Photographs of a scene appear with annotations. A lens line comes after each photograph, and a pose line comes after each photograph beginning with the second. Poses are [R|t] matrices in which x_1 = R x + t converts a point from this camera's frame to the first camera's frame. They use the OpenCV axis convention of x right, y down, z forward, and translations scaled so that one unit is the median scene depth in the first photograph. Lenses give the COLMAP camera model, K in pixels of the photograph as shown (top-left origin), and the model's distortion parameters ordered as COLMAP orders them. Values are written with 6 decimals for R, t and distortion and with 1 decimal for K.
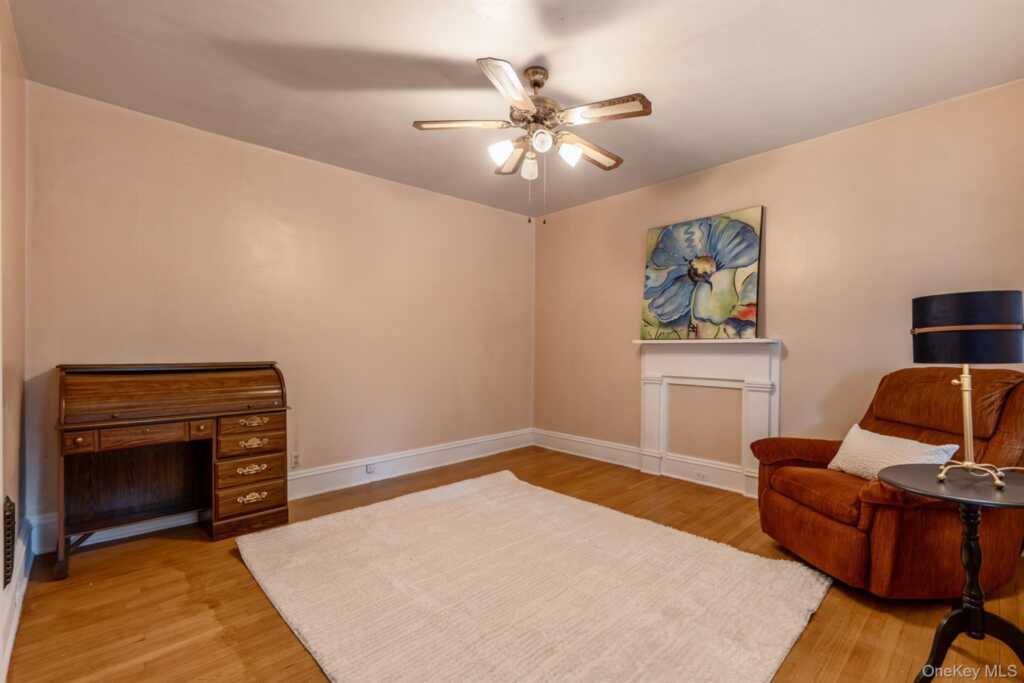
lens RADIAL K [[454.3, 0, 548.7], [0, 454.3, 352.3], [0, 0, 1]] dist [0.002547, -0.000377]
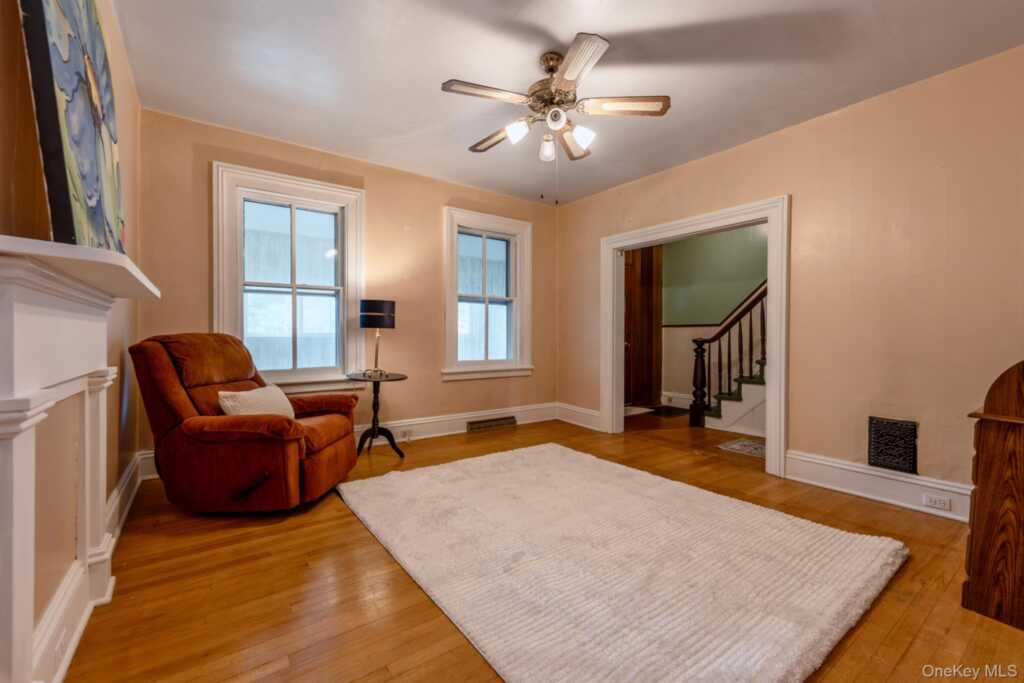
lens RADIAL K [[421.2, 0, 508.6], [0, 421.2, 335.7], [0, 0, 1]] dist [0.001897, -0.000425]
pose [[-0.985450, -0.007165, 0.169812, -0.077037], [-0.005817, 0.999948, 0.008435, 0.019577], [-0.169864, 0.007325, -0.985440, 1.623418]]
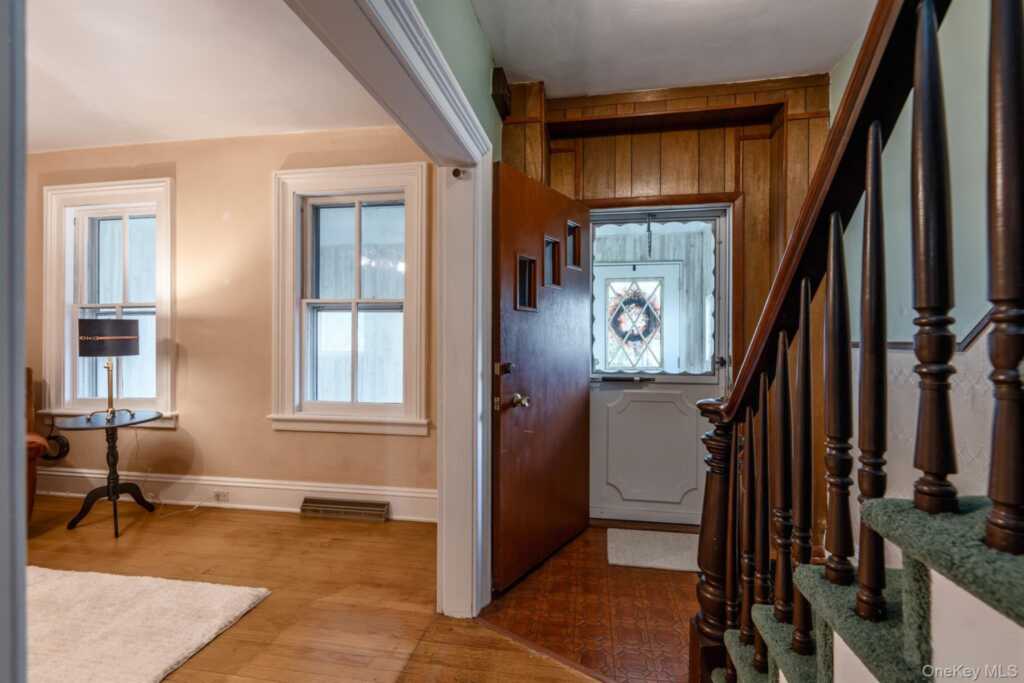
lens RADIAL K [[421.2, 0, 540.0], [0, 421.2, 340.5], [0, 0, 1]] dist [0.001897, -0.000425]
pose [[-0.598517, -0.008151, 0.801068, -0.774635], [-0.000690, 0.999953, 0.009659, -0.029826], [-0.801109, 0.005228, -0.598495, 0.319535]]
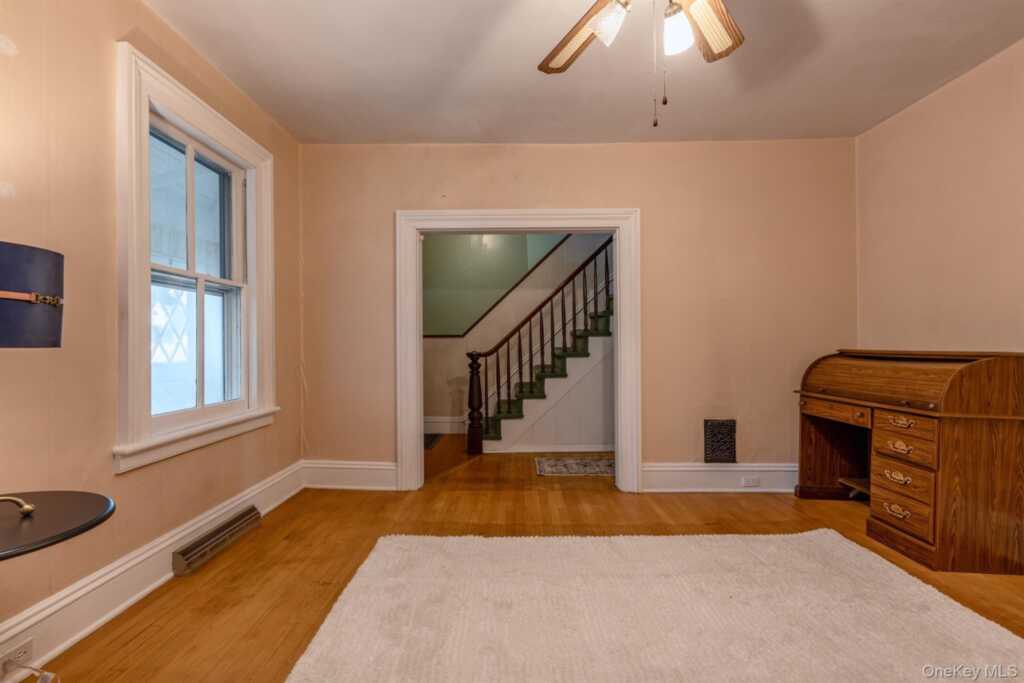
lens RADIAL K [[440.6, 0, 503.6], [0, 440.6, 338.5], [0, 0, 1]] dist [0.001275, 0.000653]
pose [[-0.729378, -0.006983, -0.684075, 0.419479], [-0.001599, 0.999963, -0.008502, 0.007117], [0.684109, -0.005107, -0.729362, 1.037702]]
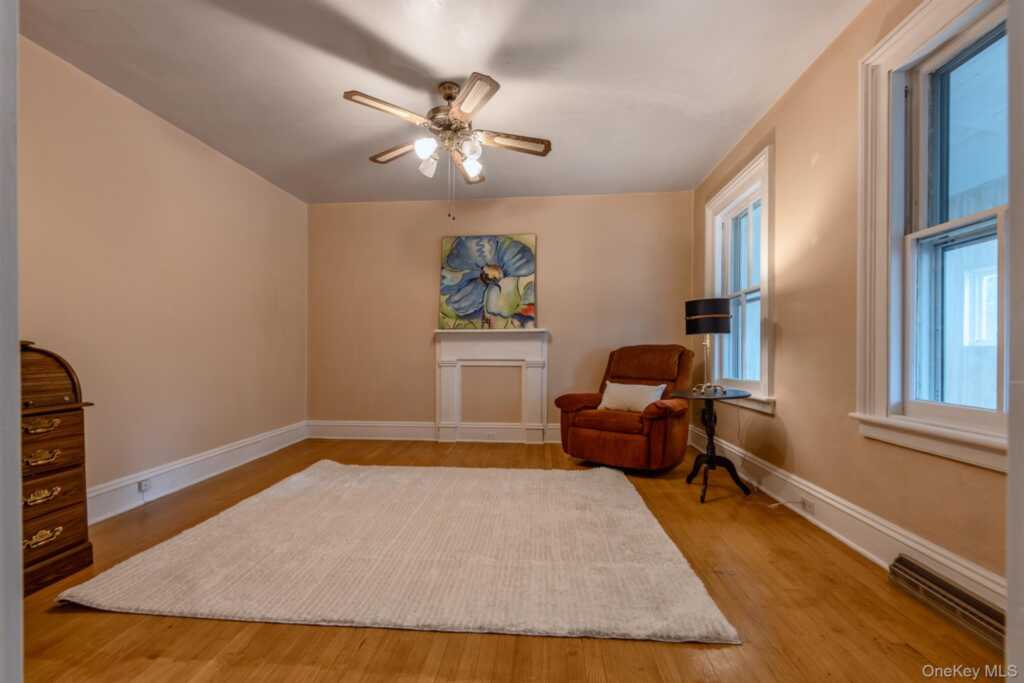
lens RADIAL K [[421.2, 0, 504.6], [0, 421.2, 354.7], [0, 0, 1]] dist [0.001897, -0.000425]
pose [[0.769578, -0.010633, 0.638464, -0.489260], [0.011685, 0.999928, 0.002568, 0.050151], [-0.638446, 0.005484, 0.769647, 0.071988]]
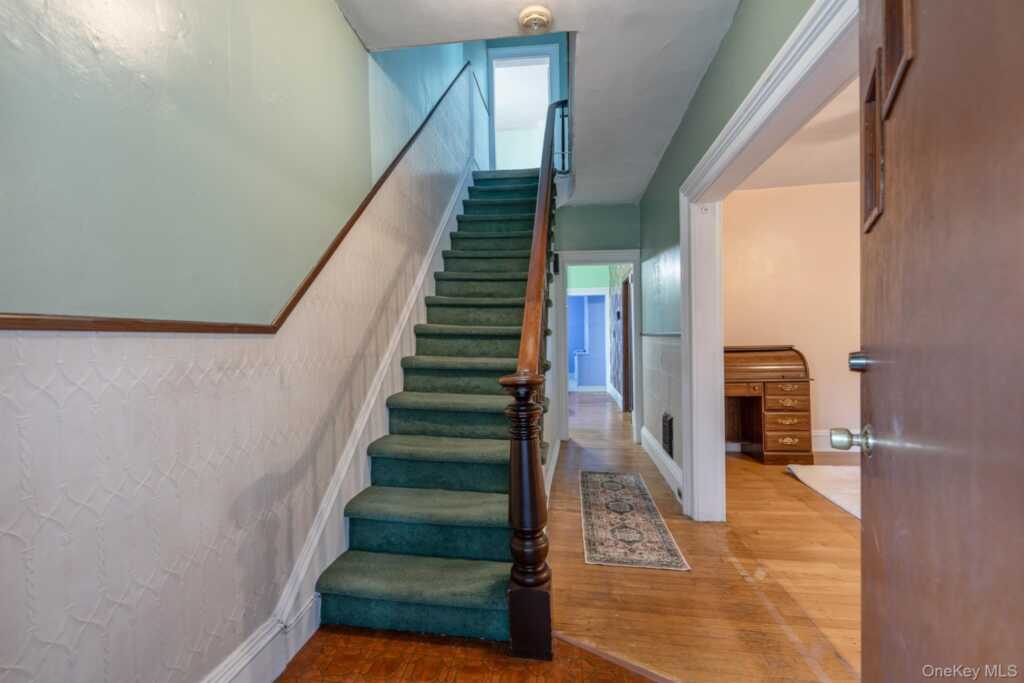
lens RADIAL K [[421.2, 0, 510.9], [0, 421.2, 337.3], [0, 0, 1]] dist [0.001897, -0.000425]
pose [[0.603063, -0.010670, -0.797622, -0.116824], [0.010003, 0.999933, -0.005813, -0.003505], [0.797631, -0.004474, 0.603129, -0.445904]]
